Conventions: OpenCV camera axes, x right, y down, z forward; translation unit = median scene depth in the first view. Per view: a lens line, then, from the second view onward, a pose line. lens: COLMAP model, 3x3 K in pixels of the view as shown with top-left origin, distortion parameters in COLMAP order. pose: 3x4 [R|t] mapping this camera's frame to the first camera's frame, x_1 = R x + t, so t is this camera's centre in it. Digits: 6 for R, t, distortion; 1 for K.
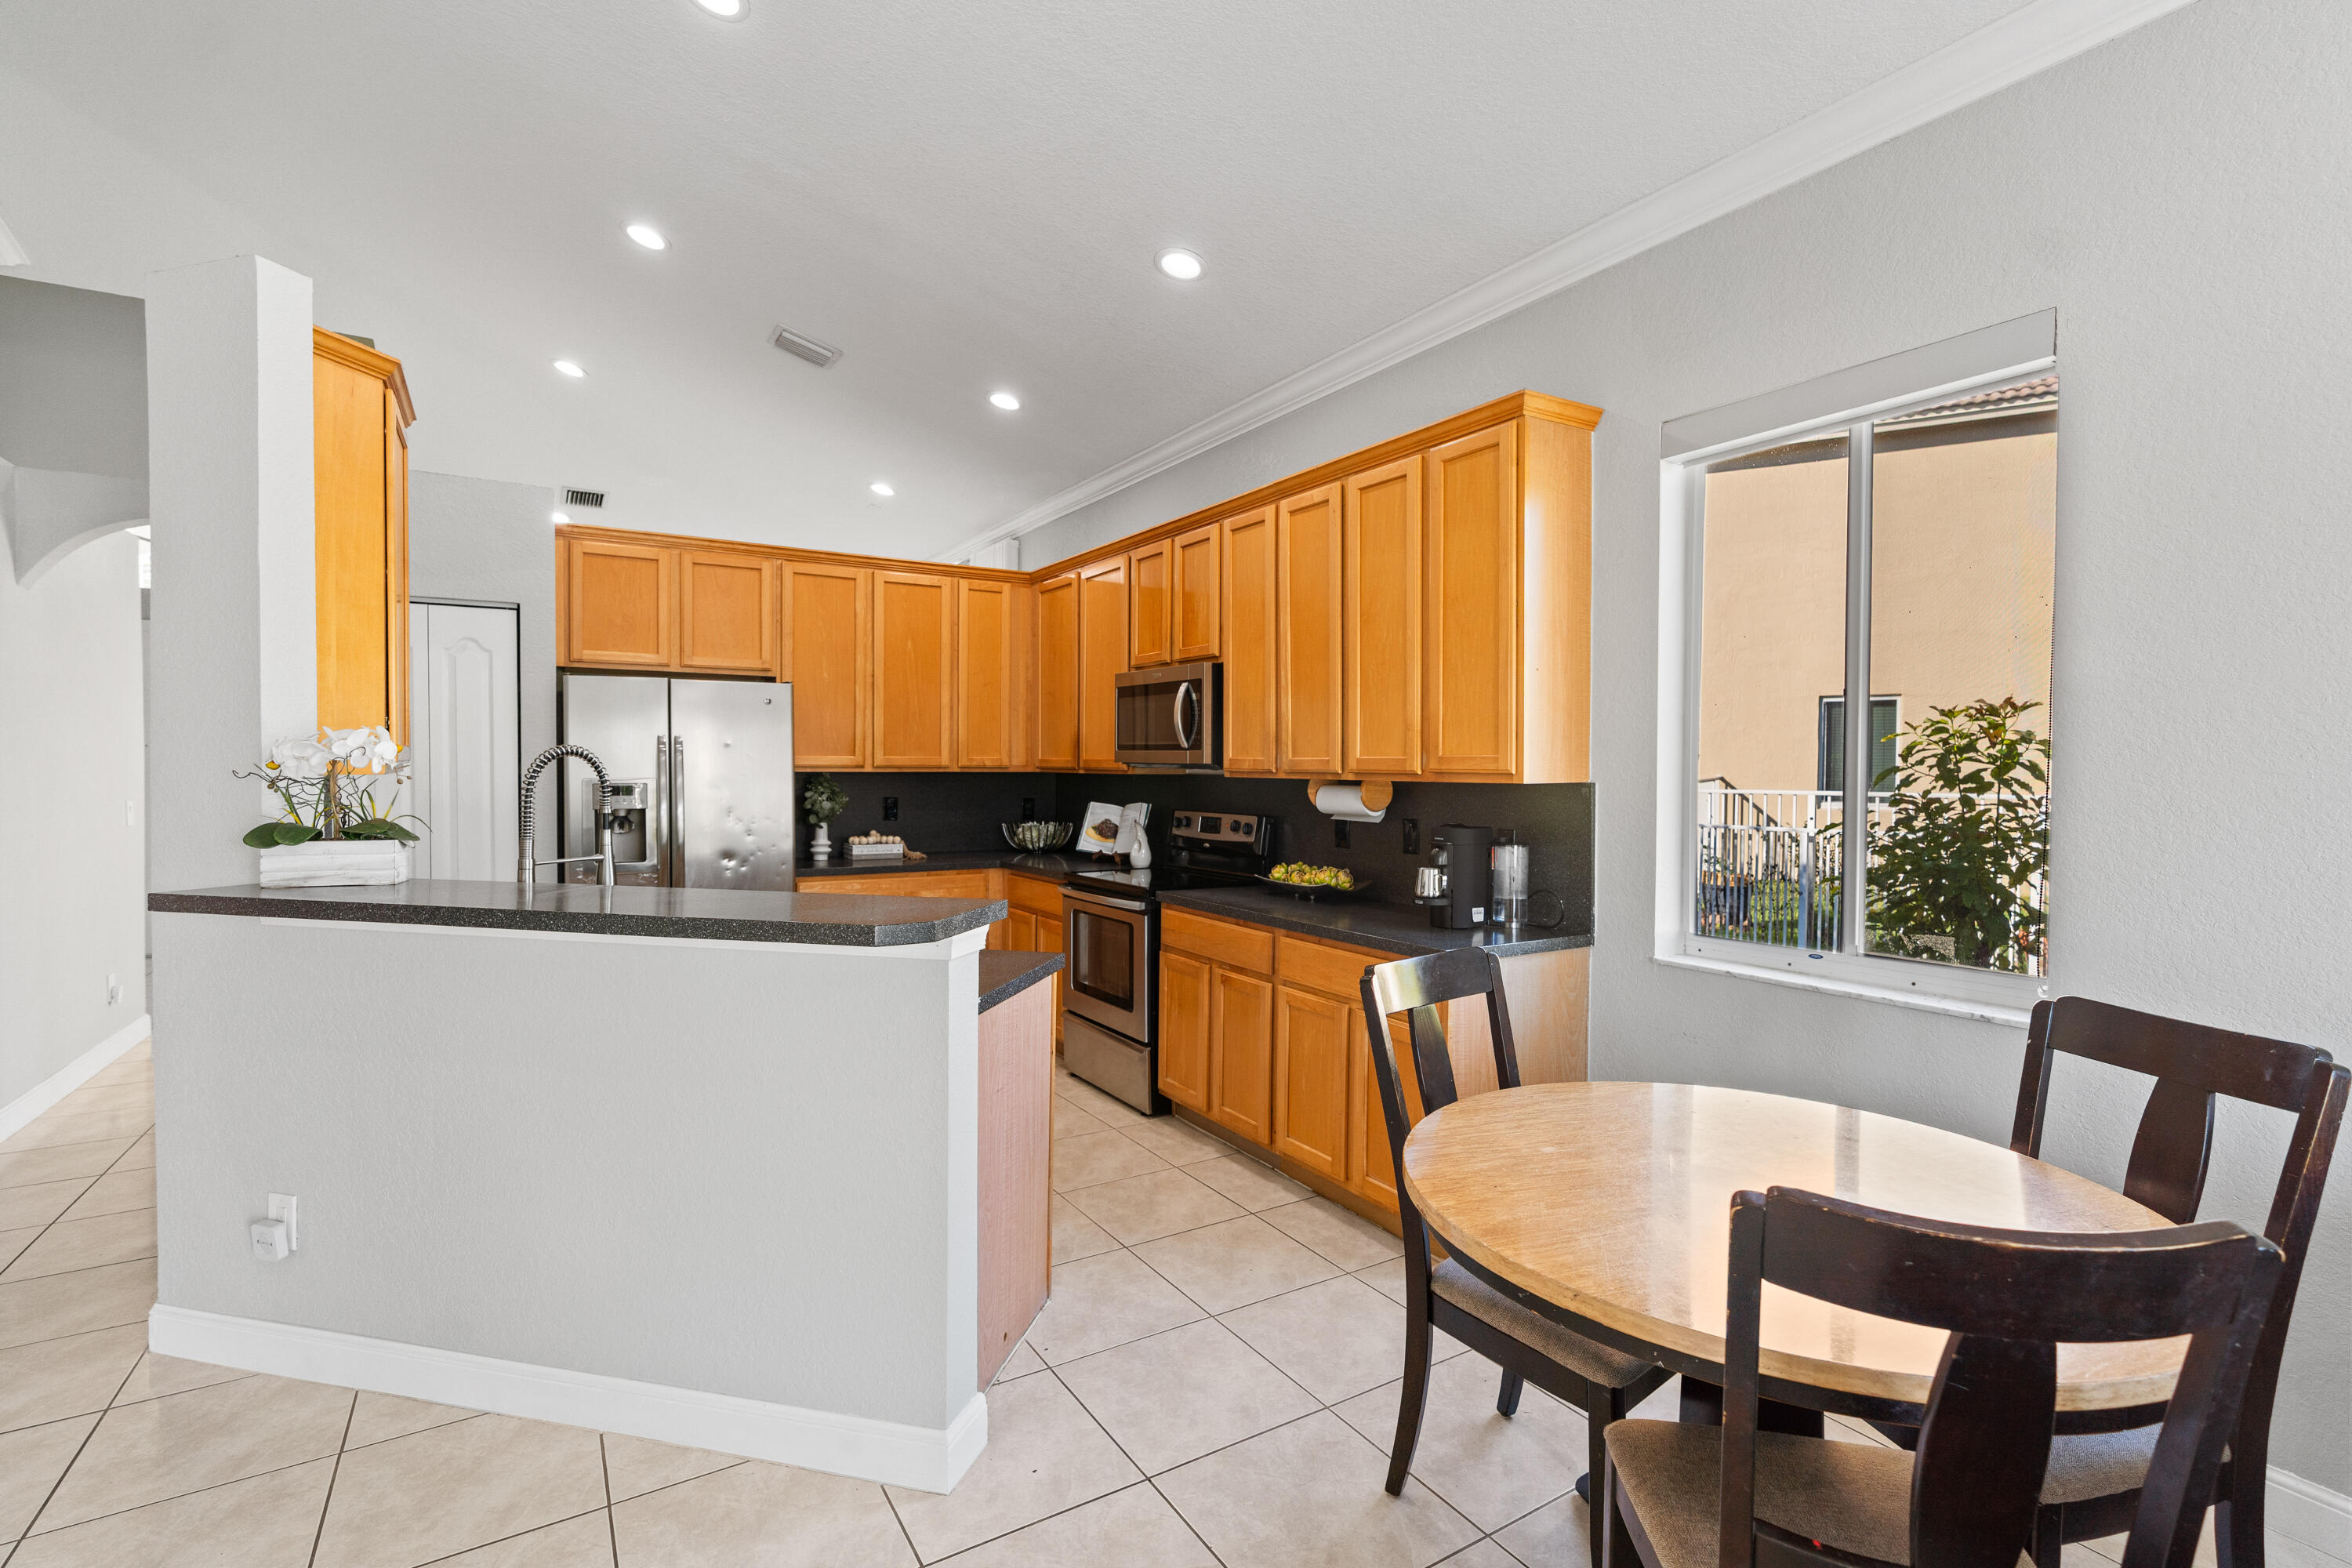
lens RADIAL K [[1070.0, 0, 1176.8], [0, 1070.0, 781.0], [0, 0, 1]] dist [0.001352, 0.001280]
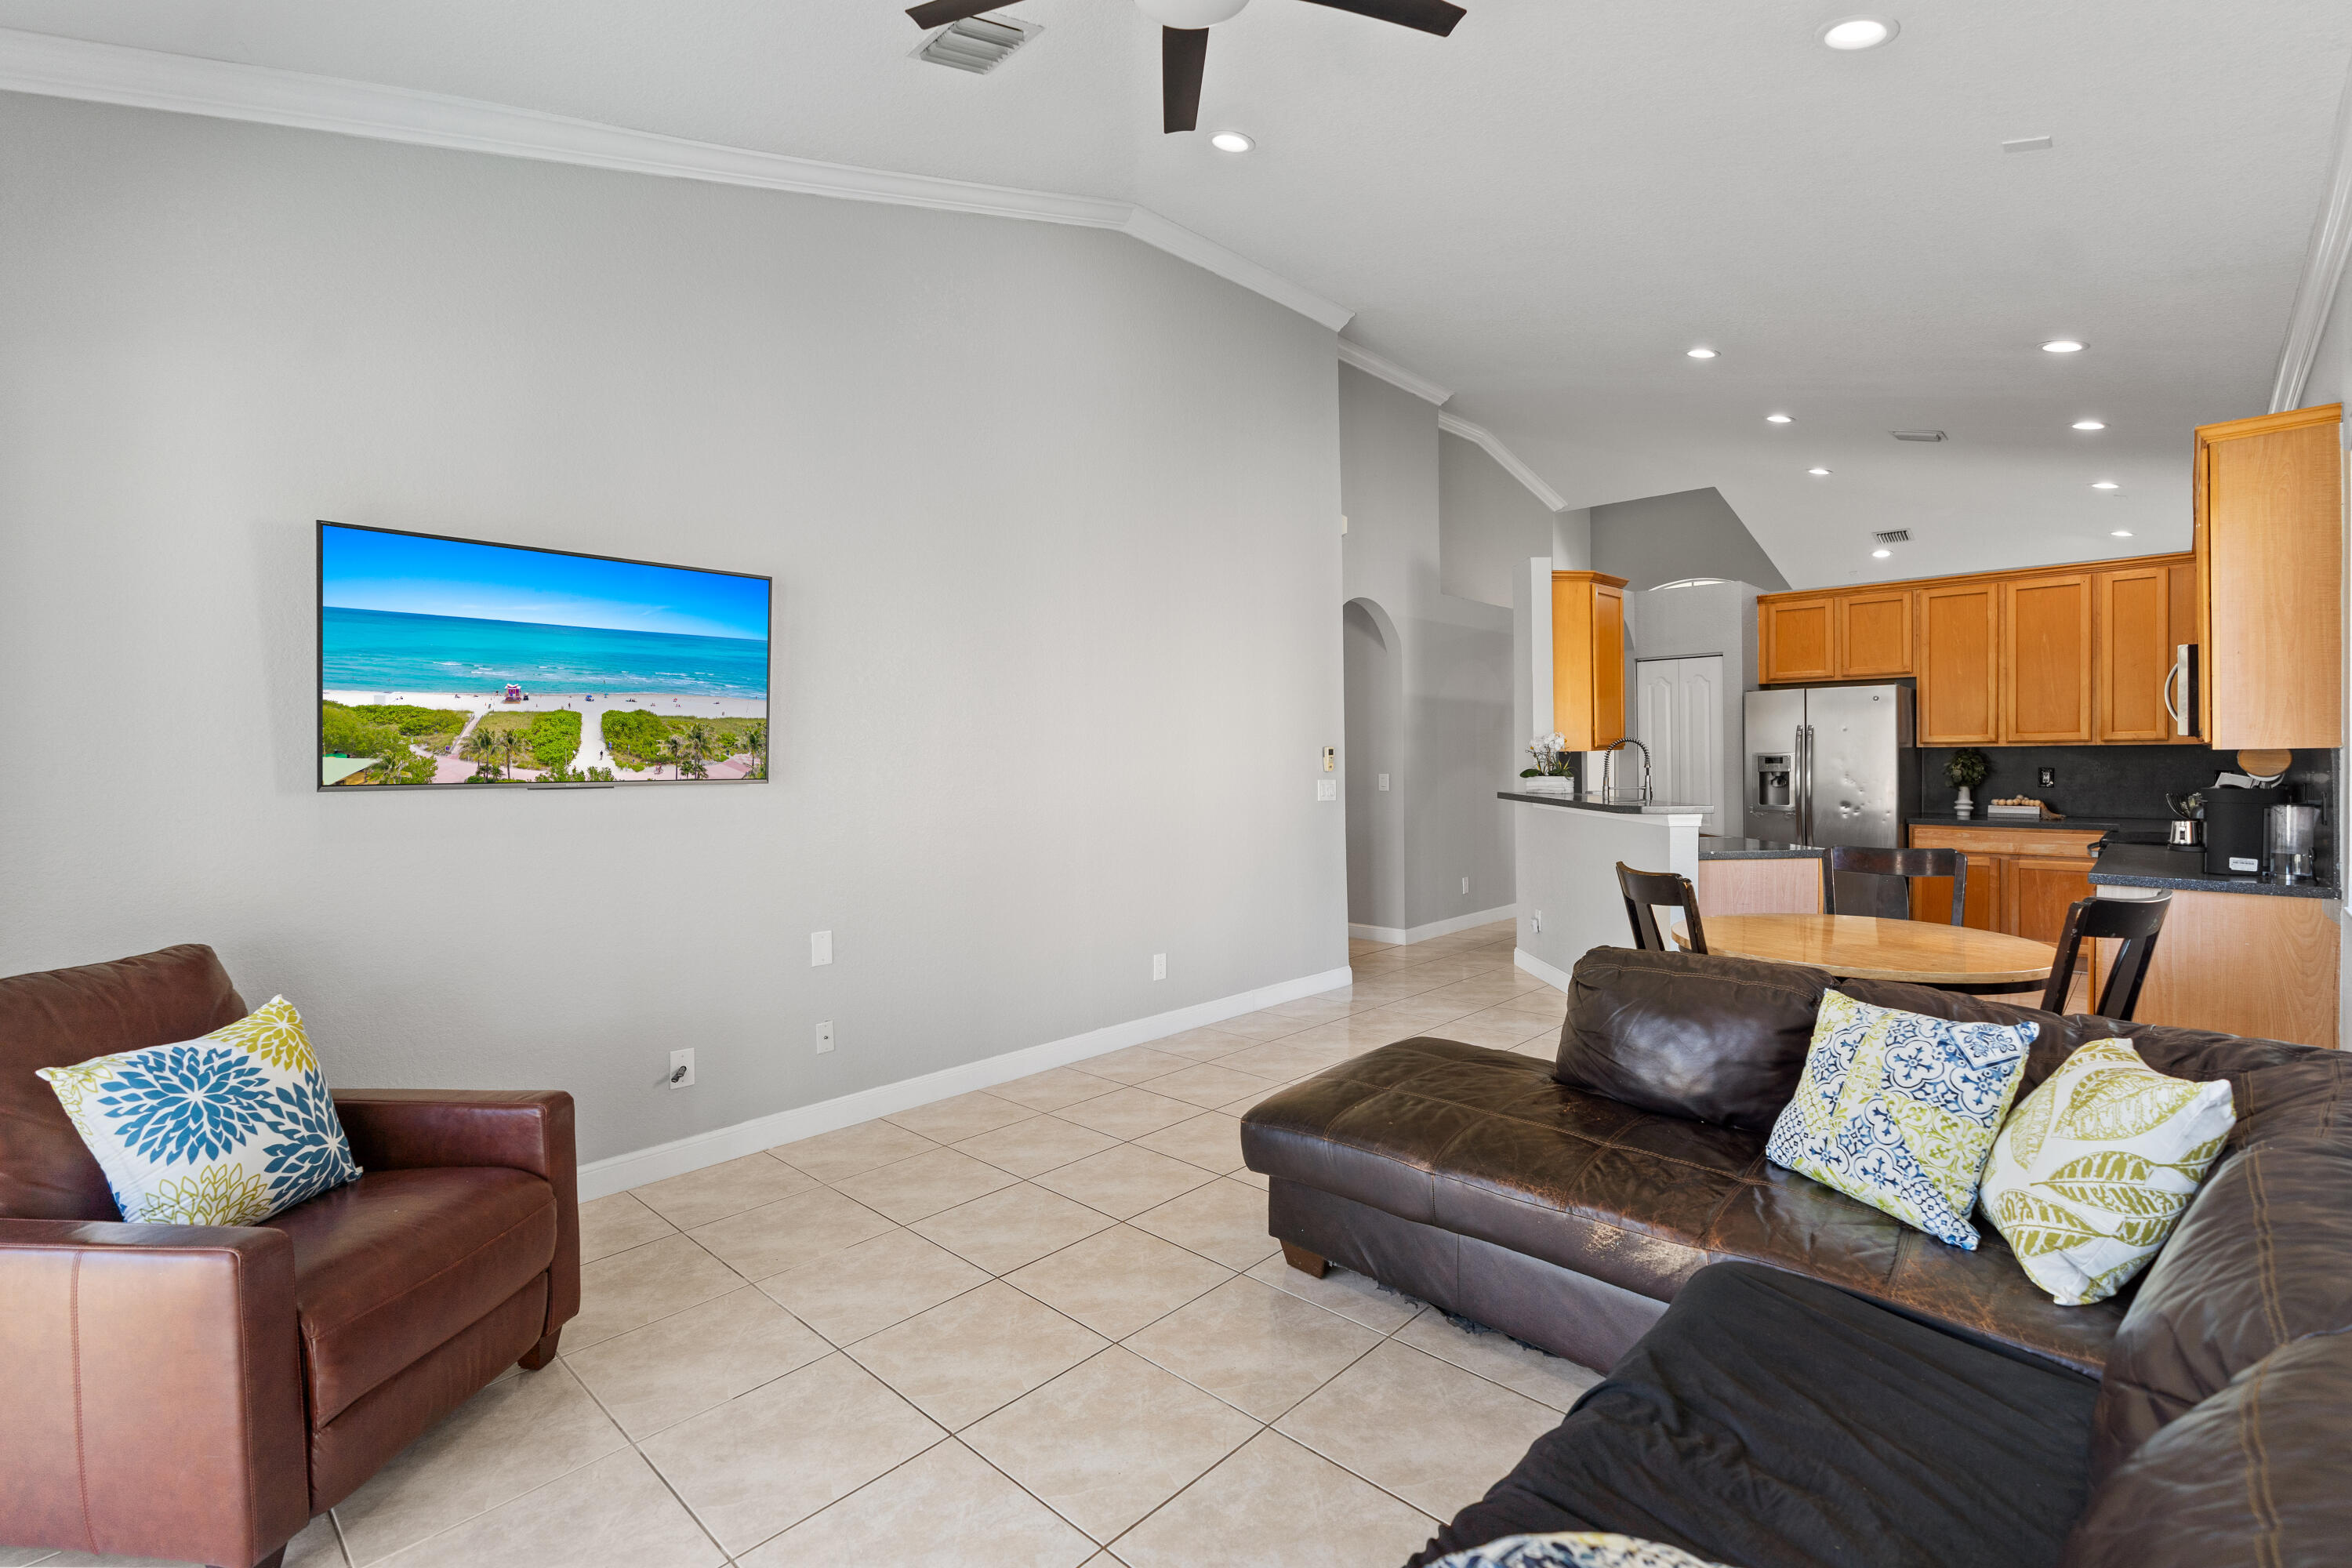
lens RADIAL K [[1070.0, 0, 1173.4], [0, 1070.0, 767.5], [0, 0, 1]] dist [0.001352, 0.001280]
pose [[0.262283, 0.005363, -0.964976, 1.245211], [0.000862, 0.999983, 0.005791, 0.015344], [0.964991, -0.002351, 0.262274, -0.468302]]
